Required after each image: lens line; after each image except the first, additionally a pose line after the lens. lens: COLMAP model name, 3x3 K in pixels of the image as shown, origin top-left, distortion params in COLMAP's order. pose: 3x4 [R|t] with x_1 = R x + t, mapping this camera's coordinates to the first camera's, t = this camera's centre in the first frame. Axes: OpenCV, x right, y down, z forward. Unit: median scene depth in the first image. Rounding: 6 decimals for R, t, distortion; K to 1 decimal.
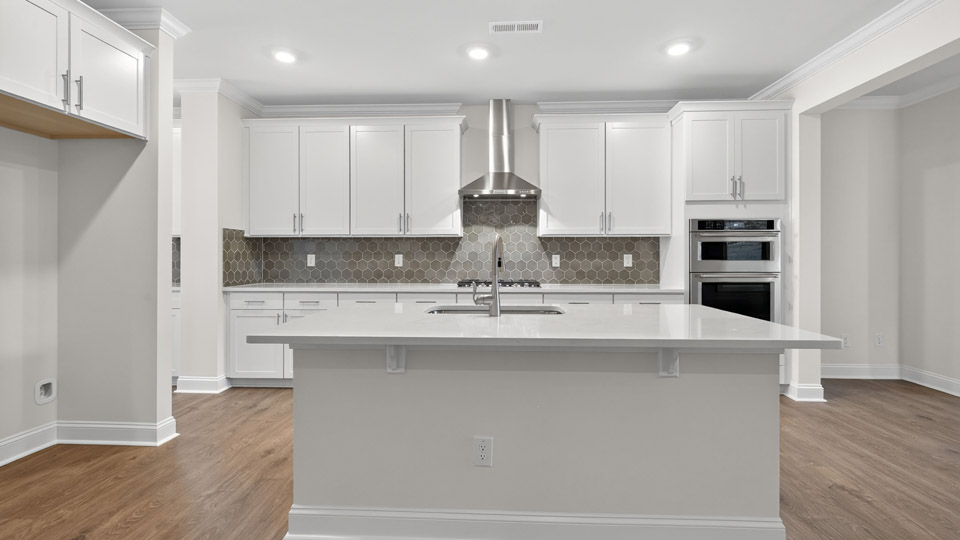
lens RADIAL K [[443.8, 0, 480.0], [0, 443.8, 270.0], [0, 0, 1]] dist [-0.000193, -0.000292]
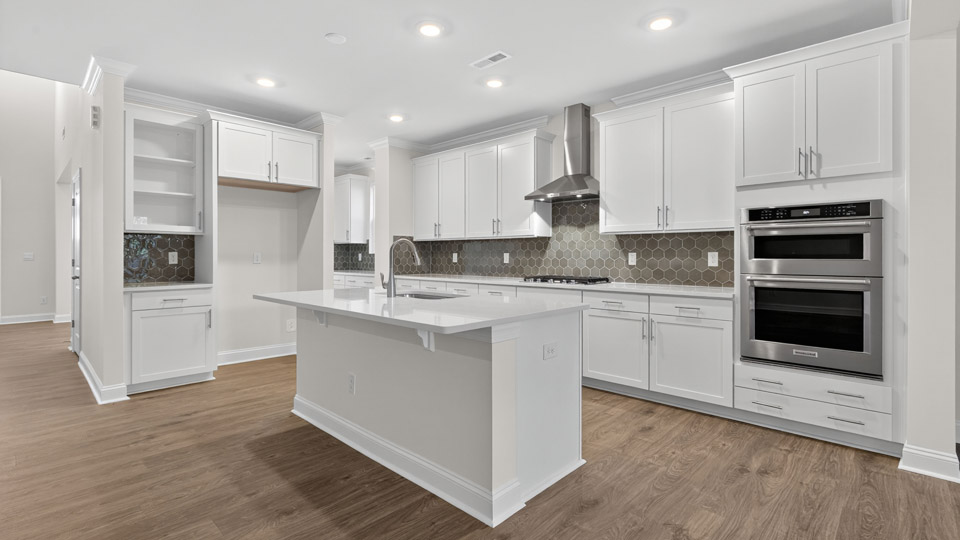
lens RADIAL K [[443.8, 0, 480.0], [0, 443.8, 270.0], [0, 0, 1]] dist [-0.000193, -0.000292]
pose [[0.754238, 0.021756, -0.656241, 0.567657], [-0.018816, 0.999757, 0.011518, -0.001837], [0.656331, 0.003660, 0.754464, 0.060898]]
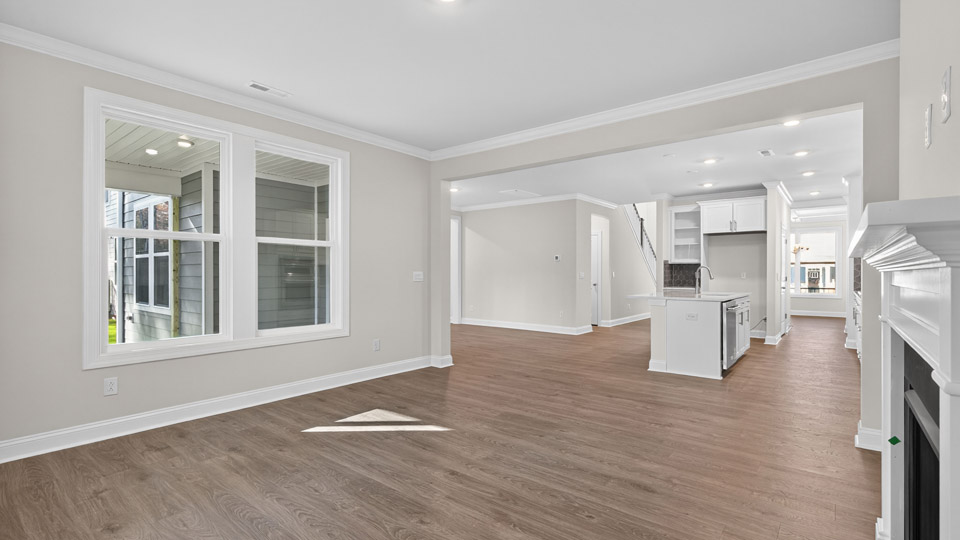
lens RADIAL K [[443.8, 0, 480.0], [0, 443.8, 270.0], [0, 0, 1]] dist [-0.000193, -0.000292]
pose [[-0.591009, -0.003605, -0.806657, 1.786855], [-0.021490, 0.999705, 0.011278, -0.035060], [0.806379, 0.024001, -0.590913, 0.917396]]
